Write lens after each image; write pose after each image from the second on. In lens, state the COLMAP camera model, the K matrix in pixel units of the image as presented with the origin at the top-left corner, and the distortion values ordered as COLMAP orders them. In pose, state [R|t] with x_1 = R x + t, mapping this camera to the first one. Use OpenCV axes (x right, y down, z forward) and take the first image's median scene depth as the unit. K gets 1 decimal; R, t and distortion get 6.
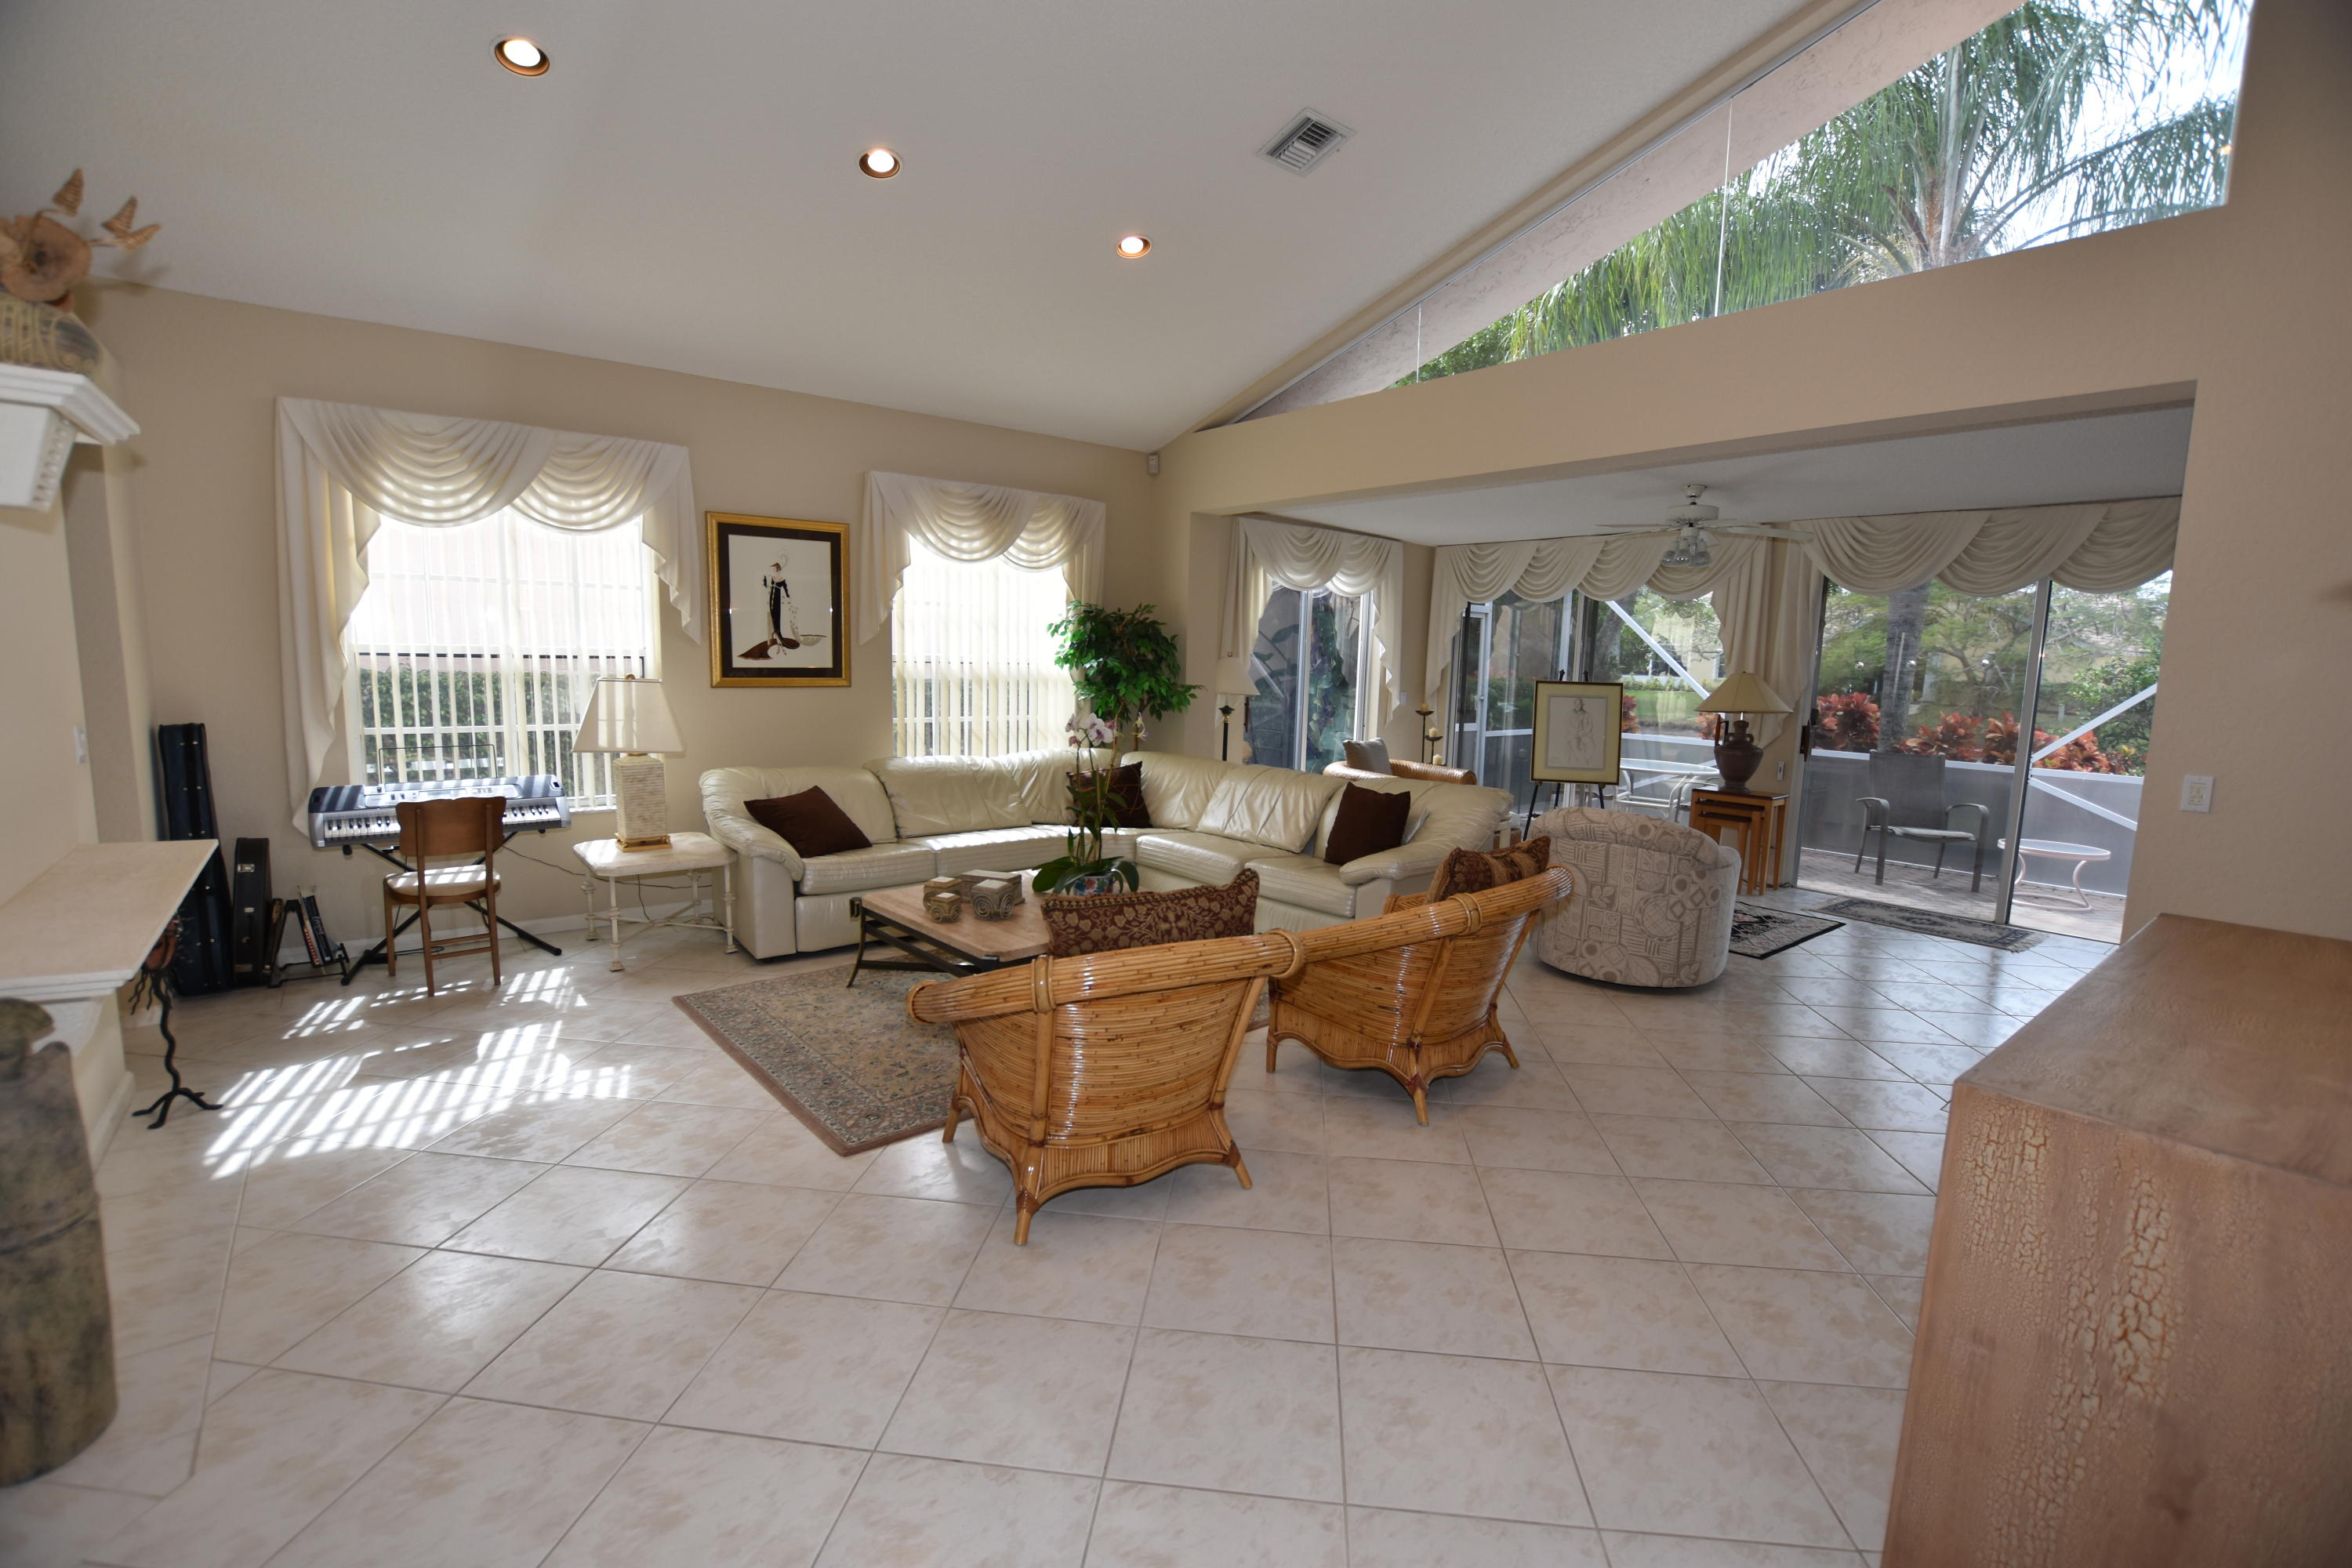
lens RADIAL K [[1043.0, 0, 1176.7], [0, 1043.0, 792.4], [0, 0, 1]] dist [-0.037089, 0.007954]
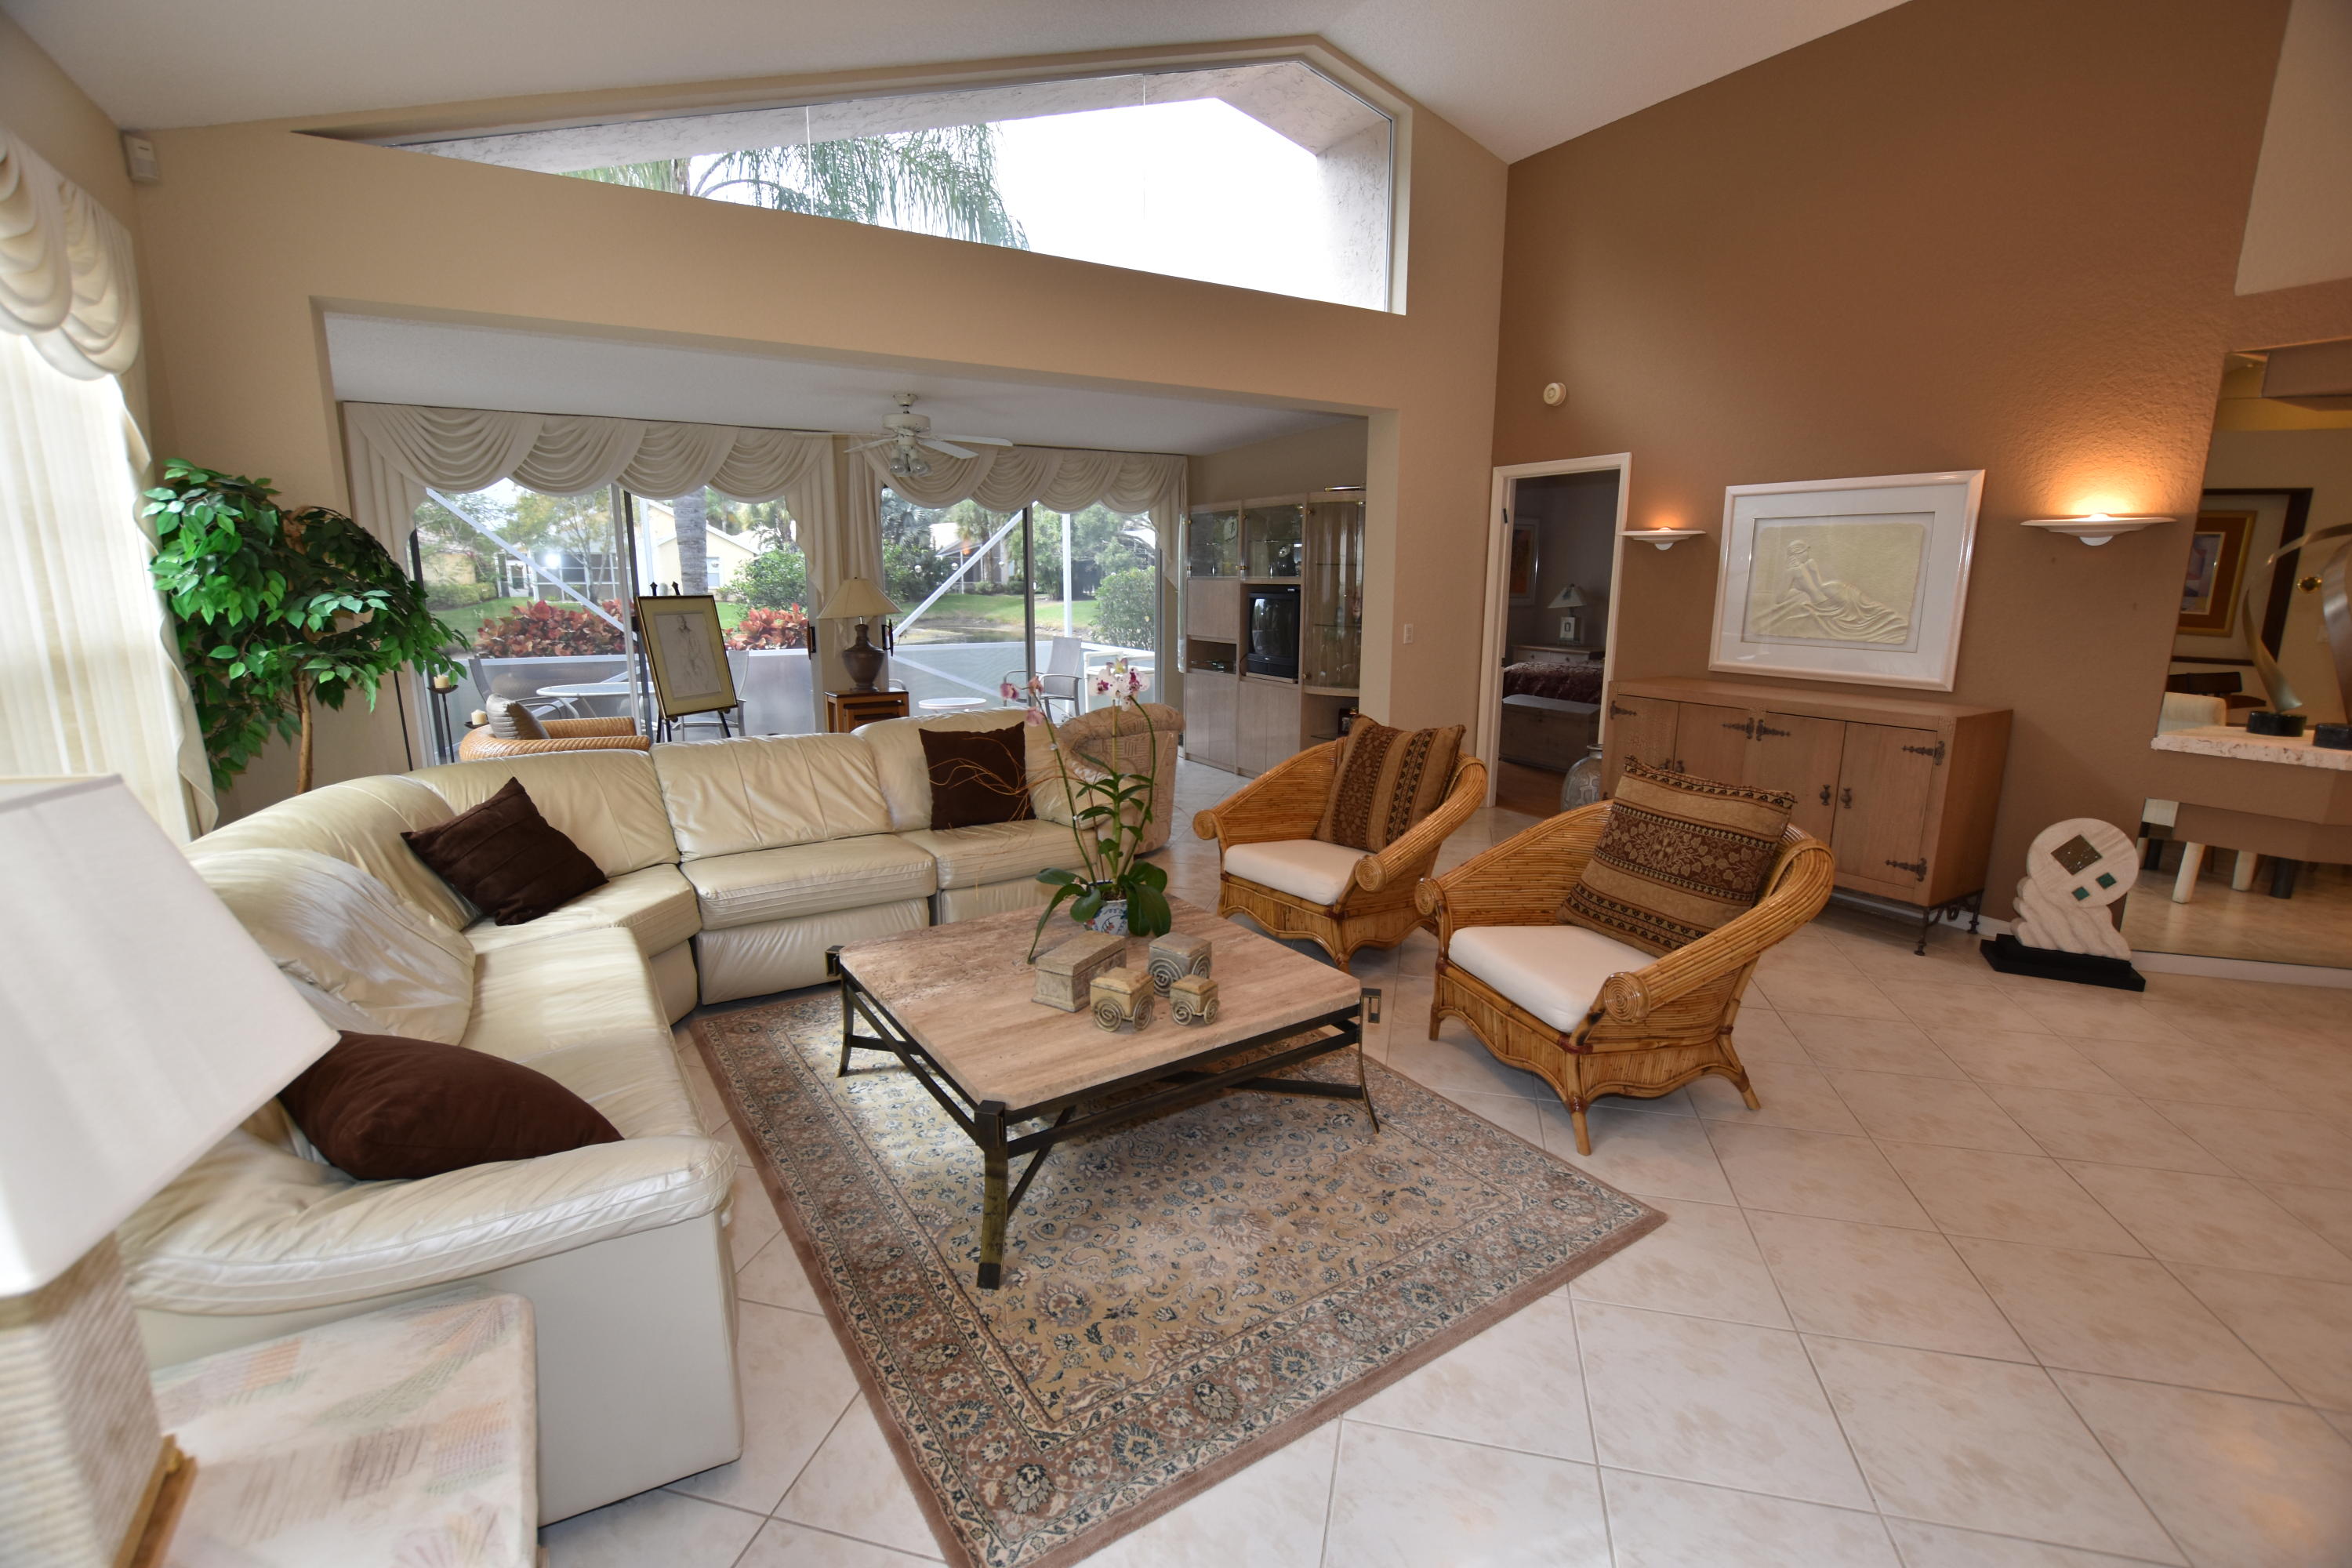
lens RADIAL K [[1038.4, 0, 1177.4], [0, 1038.4, 792.3], [0, 0, 1]] dist [-0.032321, 0.004621]
pose [[0.136041, -0.225631, 0.964668, -0.566383], [0.129851, 0.969381, 0.208421, -0.099090], [-0.982157, 0.096910, 0.161174, 0.638750]]
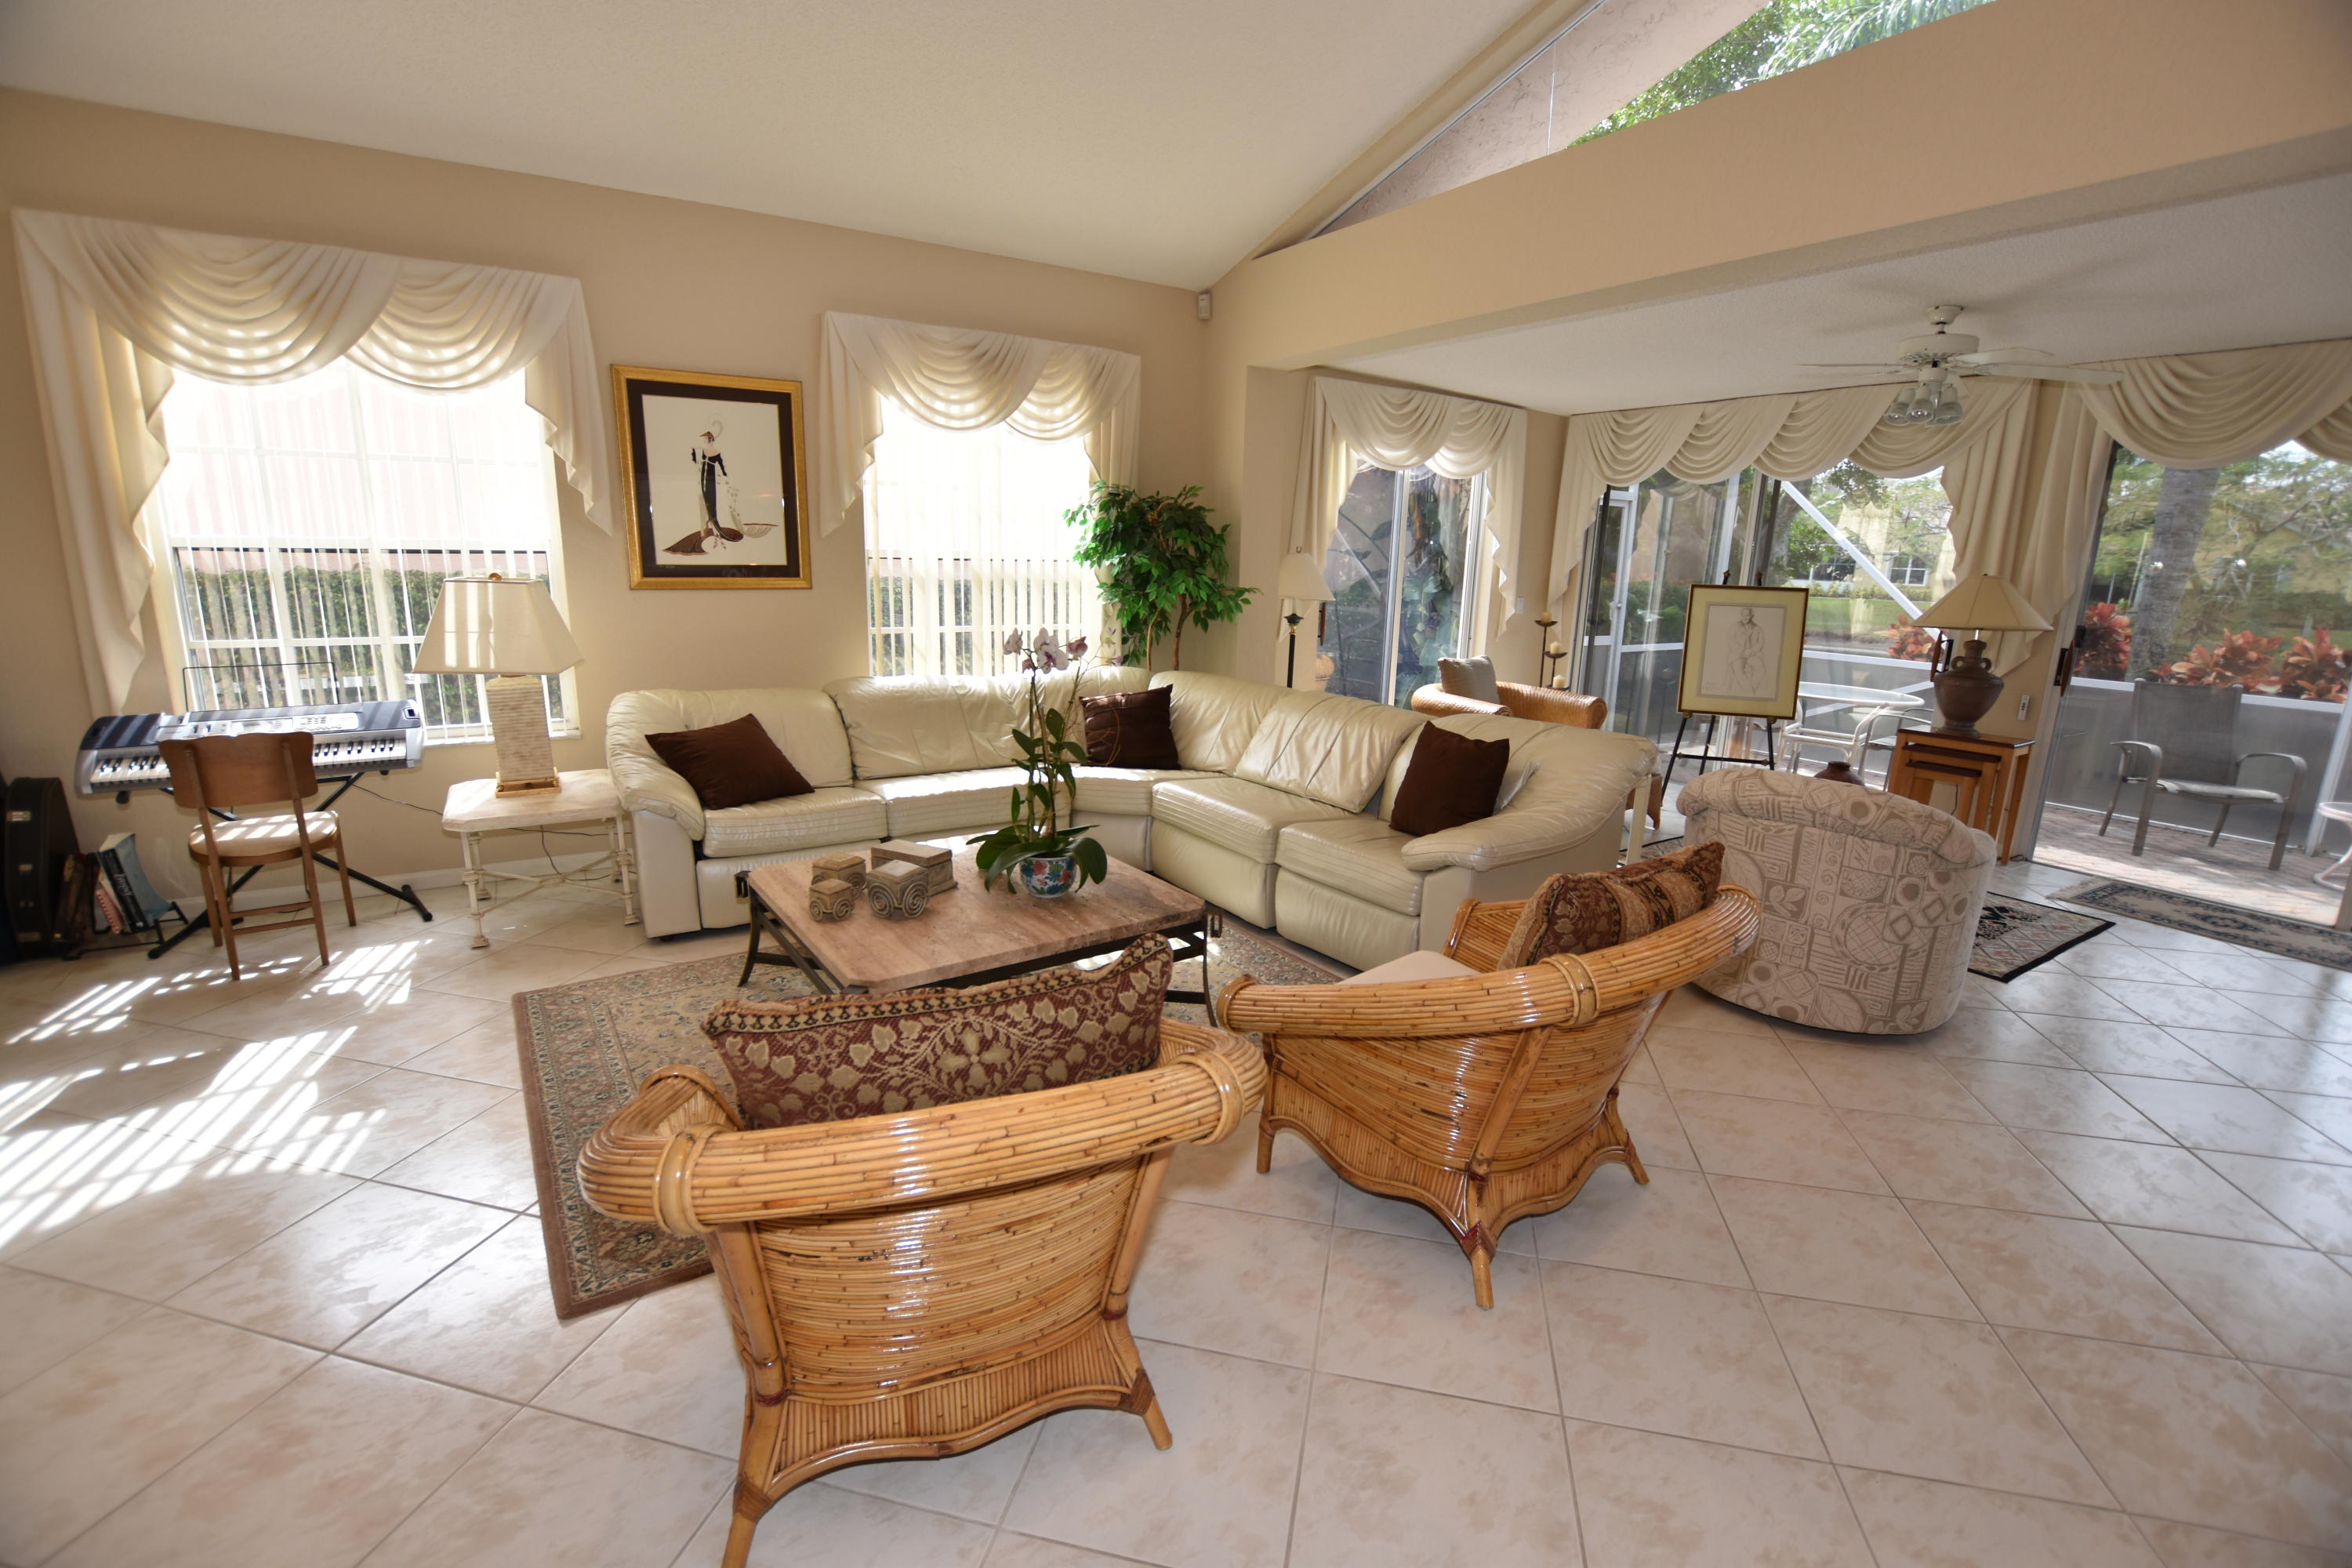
lens RADIAL K [[1038.4, 0, 1177.4], [0, 1038.4, 792.3], [0, 0, 1]] dist [-0.032321, 0.004621]
pose [[0.993522, 0.024975, -0.110859, 0.067784], [-0.014644, 0.995555, 0.093042, -0.024102], [0.112690, -0.090816, 0.989471, 0.232975]]
